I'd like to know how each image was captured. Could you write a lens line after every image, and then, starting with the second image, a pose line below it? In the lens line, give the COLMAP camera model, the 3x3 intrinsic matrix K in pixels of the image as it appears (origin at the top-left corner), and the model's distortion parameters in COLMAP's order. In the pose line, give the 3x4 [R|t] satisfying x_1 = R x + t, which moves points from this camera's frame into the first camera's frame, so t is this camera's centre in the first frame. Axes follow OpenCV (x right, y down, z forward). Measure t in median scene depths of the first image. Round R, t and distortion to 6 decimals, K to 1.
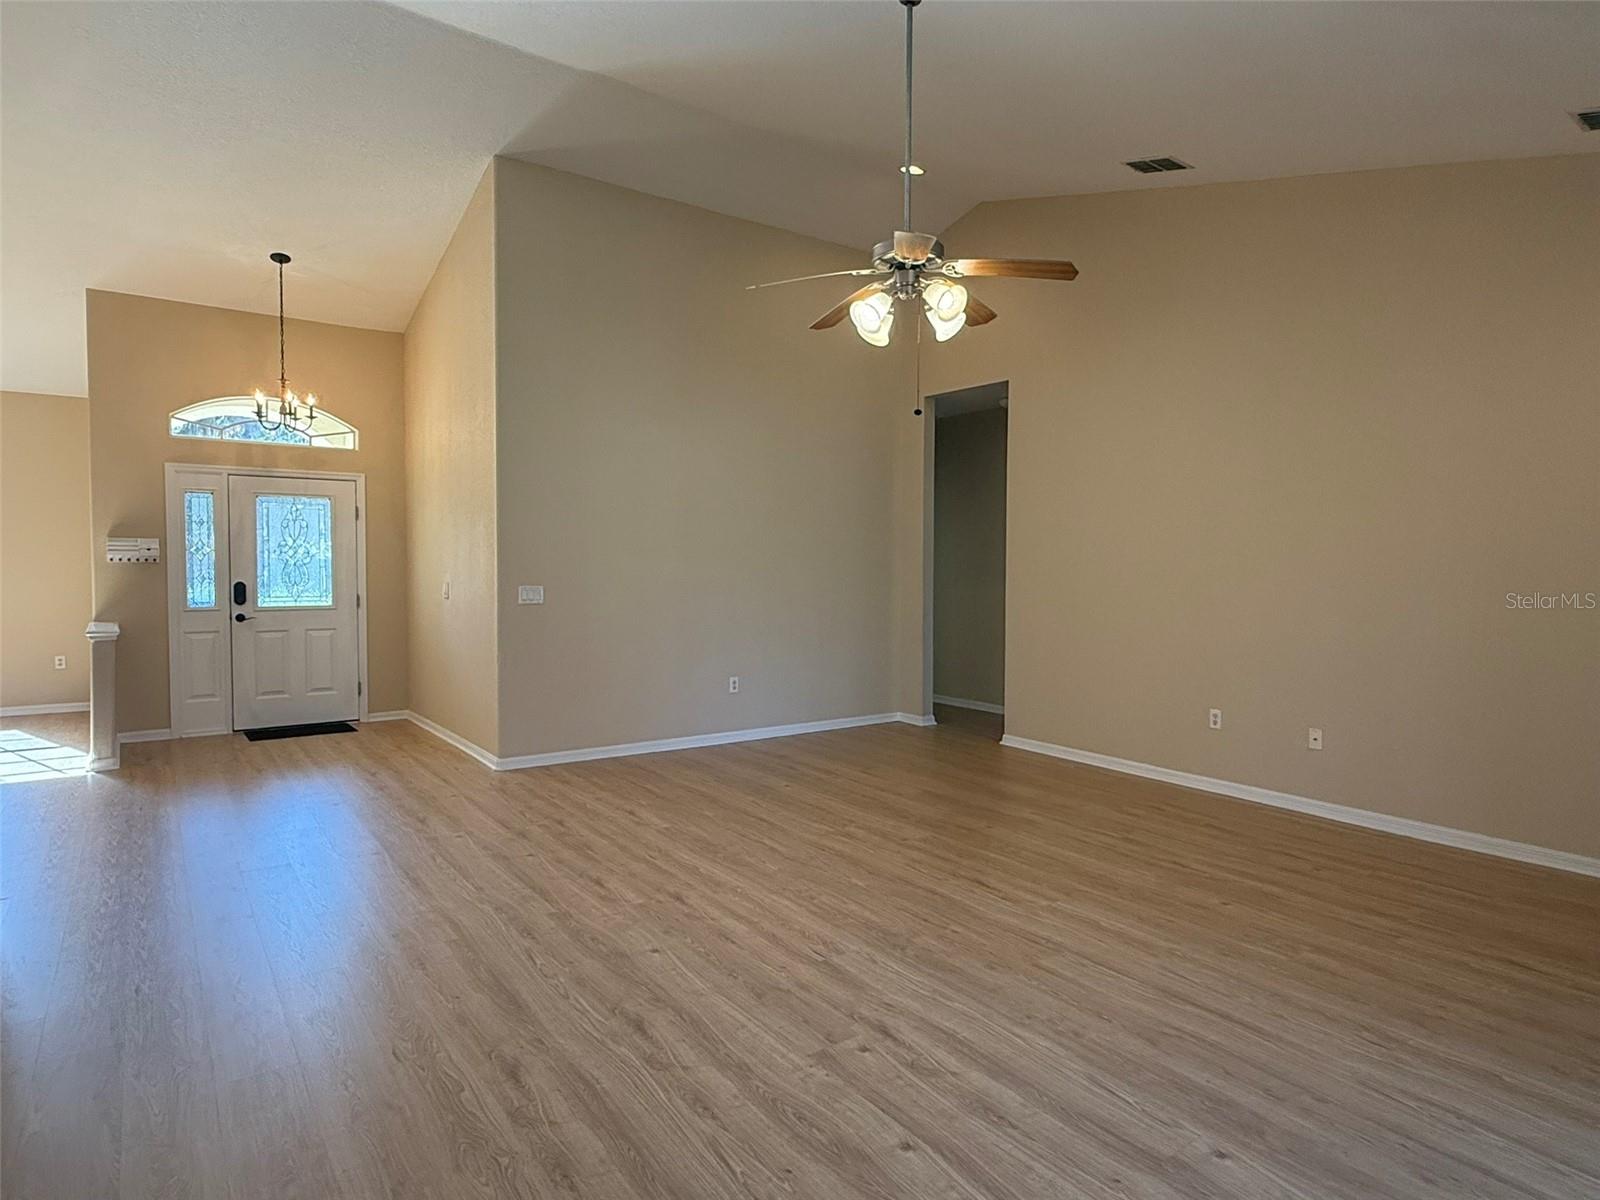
lens RADIAL K [[923.8, 0, 801.7], [0, 923.8, 599.6], [0, 0, 1]] dist [0.003636, -0.000157]
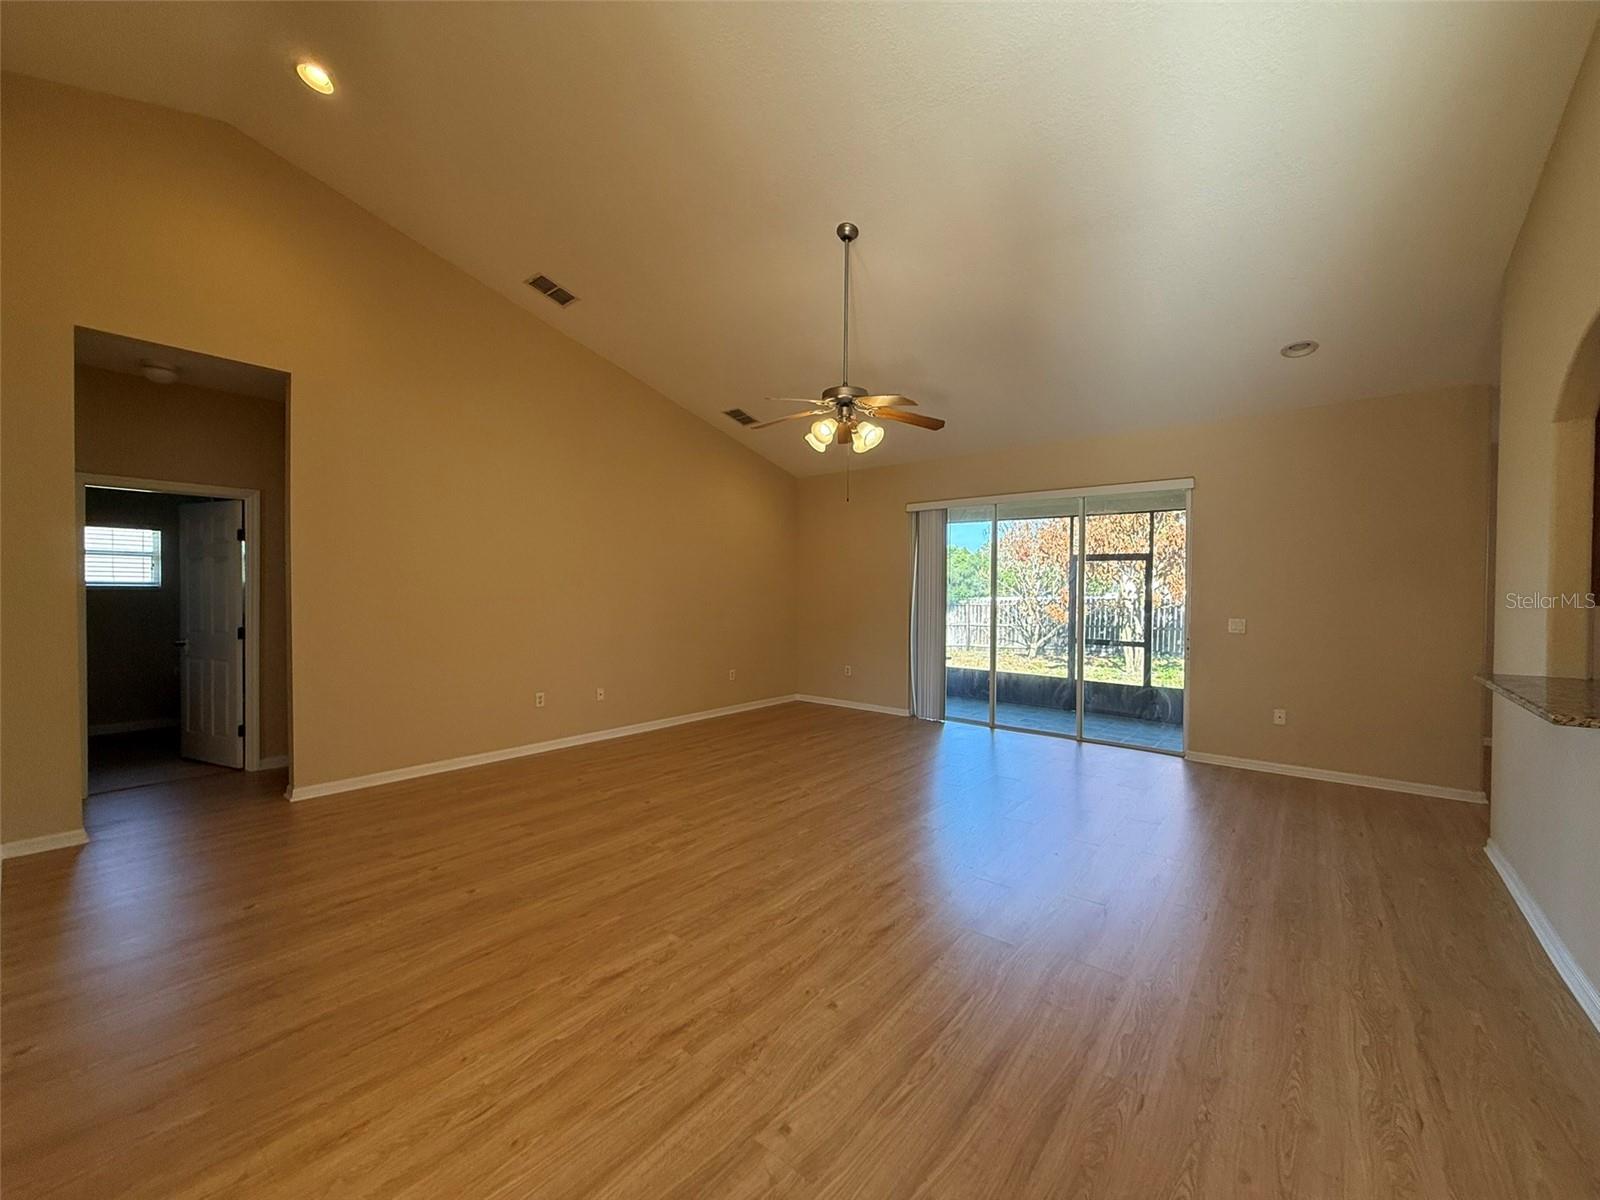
lens RADIAL K [[637.6, 0, 801.6], [0, 637.6, 596.0], [0, 0, 1]] dist [-0.003665, 0.000872]
pose [[-0.273605, -0.019974, 0.961635, -0.651918], [0.027858, 0.999200, 0.028681, -0.048870], [-0.961439, 0.034637, -0.272829, 0.988002]]
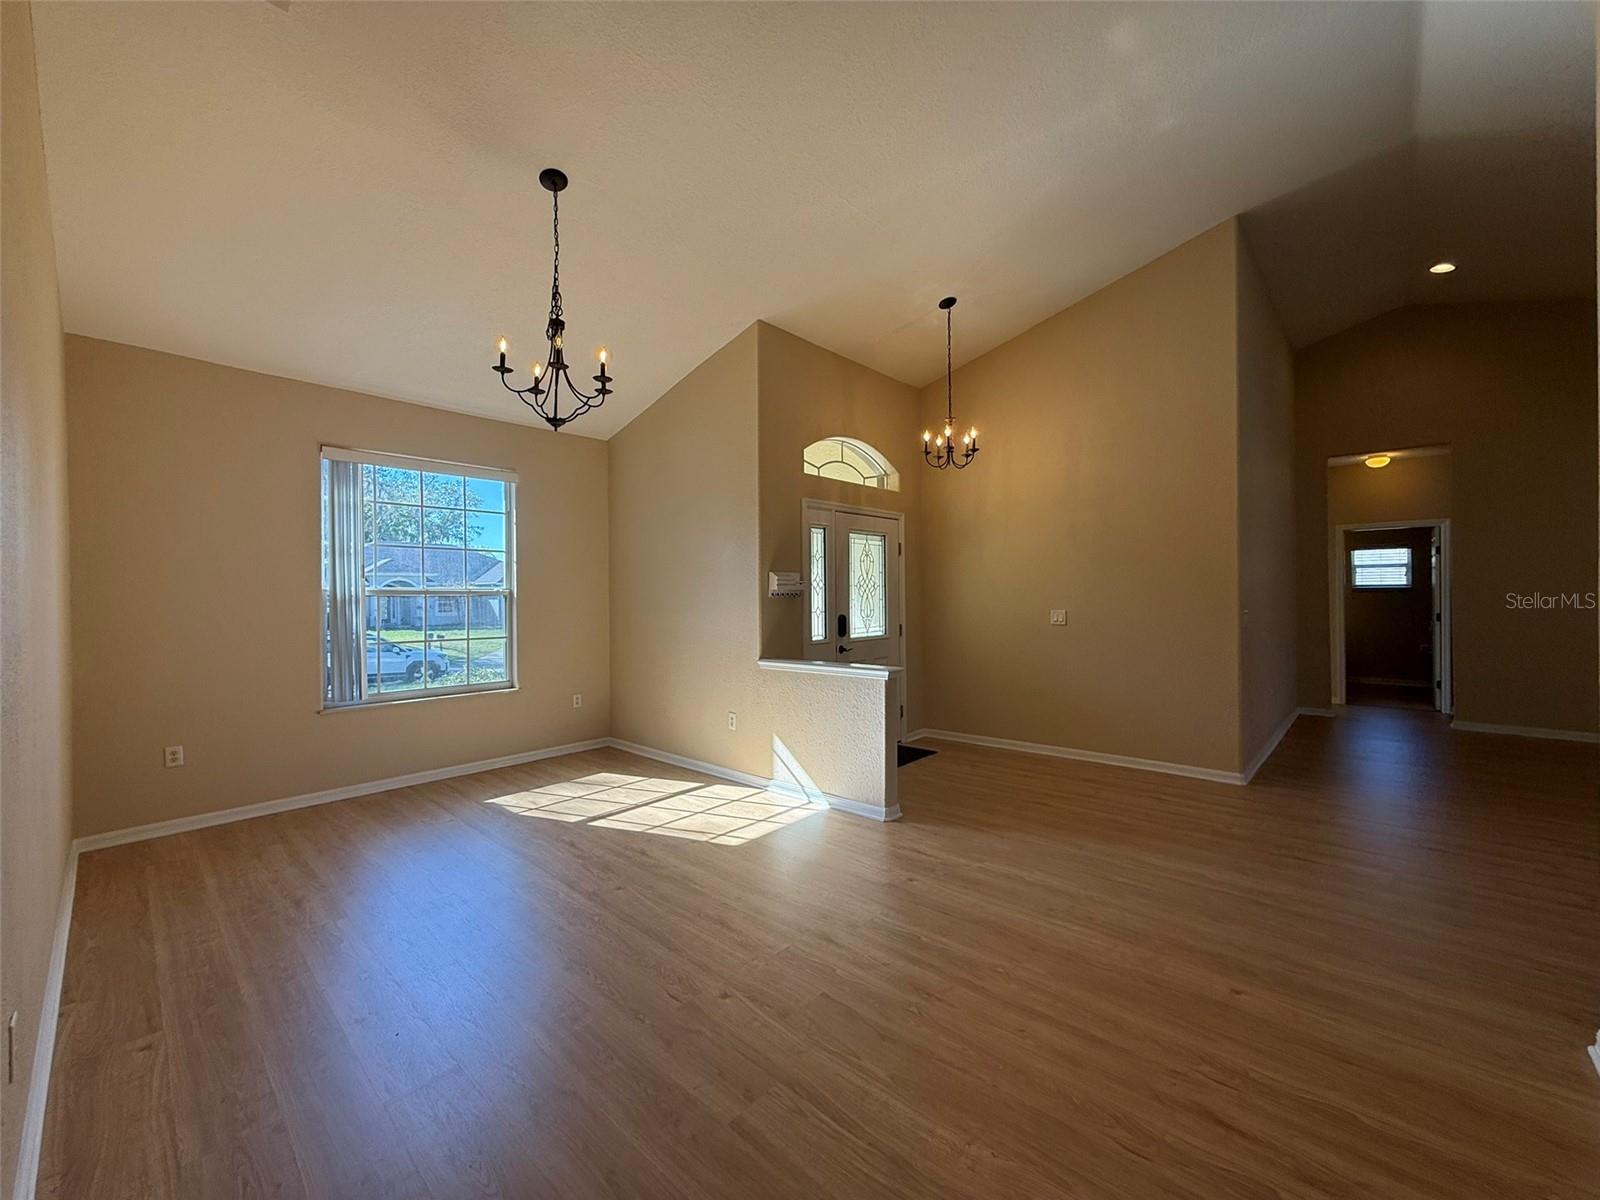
lens RADIAL K [[637.6, 0, 800.3], [0, 637.6, 600.0], [0, 0, 1]] dist [-0.003665, 0.000872]
pose [[0.978001, -0.019697, 0.207668, -1.167359], [0.026261, 0.999237, -0.028899, -0.023528], [-0.206941, 0.033717, 0.977772, 0.458970]]
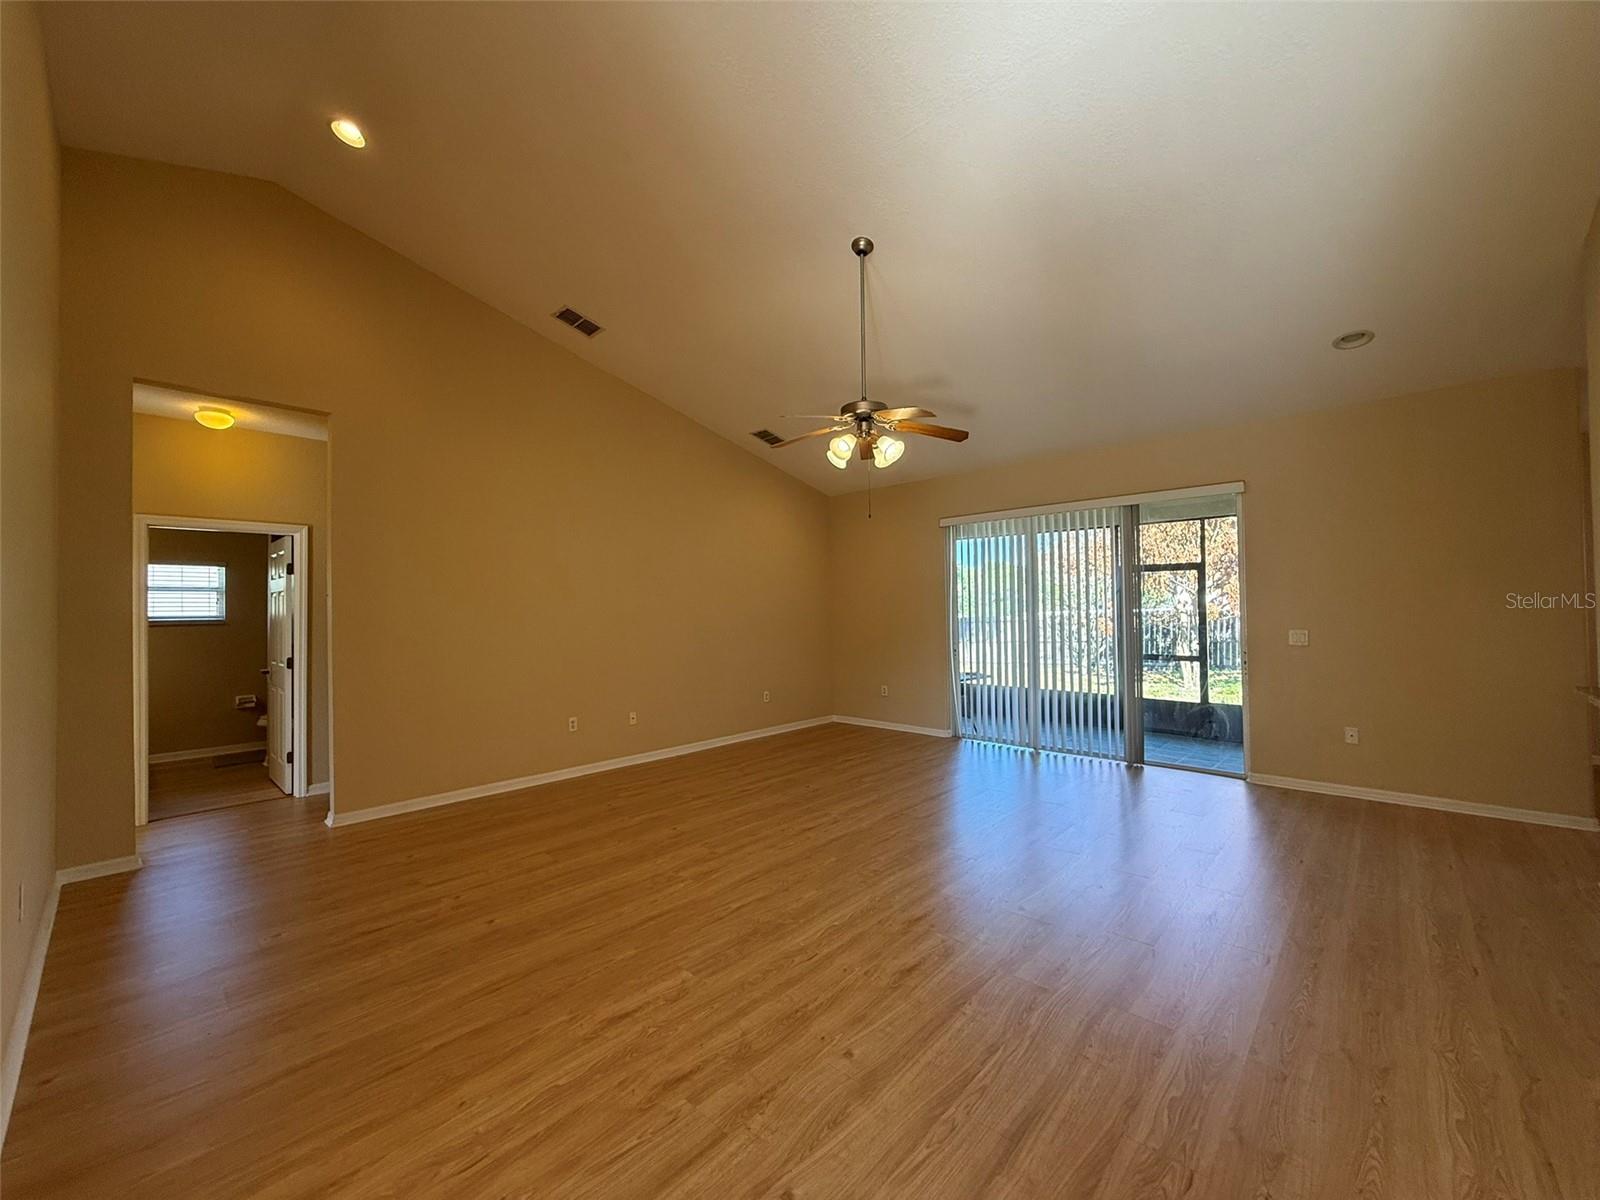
lens RADIAL K [[637.6, 0, 801.2], [0, 637.6, 595.9], [0, 0, 1]] dist [-0.003665, 0.000872]
pose [[-0.204954, 0.015105, 0.978655, -0.641146], [0.051485, 0.998663, -0.004631, -0.048100], [-0.977417, 0.049437, -0.205458, 0.957812]]
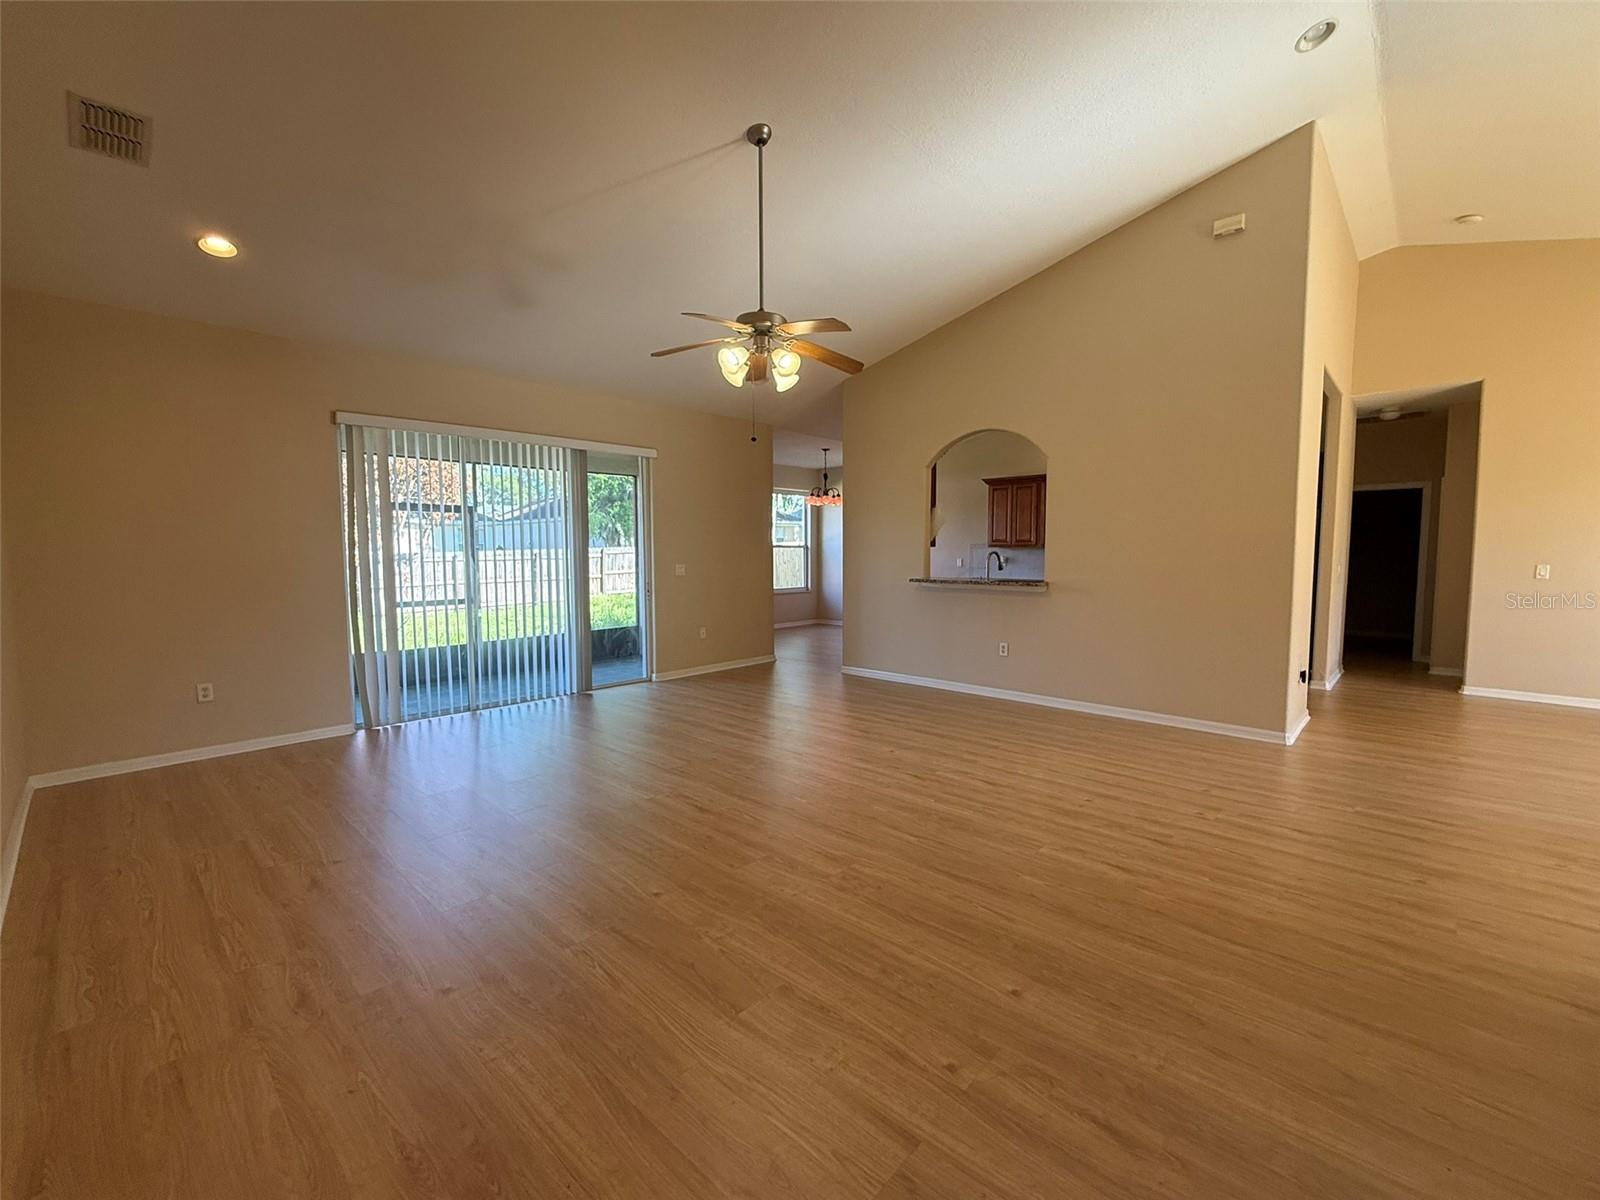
lens RADIAL K [[660.6, 0, 799.3], [0, 660.6, 596.0], [0, 0, 1]] dist [-0.007877, 0.000458]
pose [[-0.981317, 0.013298, -0.191939, 0.182710], [-0.007859, 0.994005, 0.109048, -0.052597], [0.192238, 0.108519, -0.975330, 1.464002]]
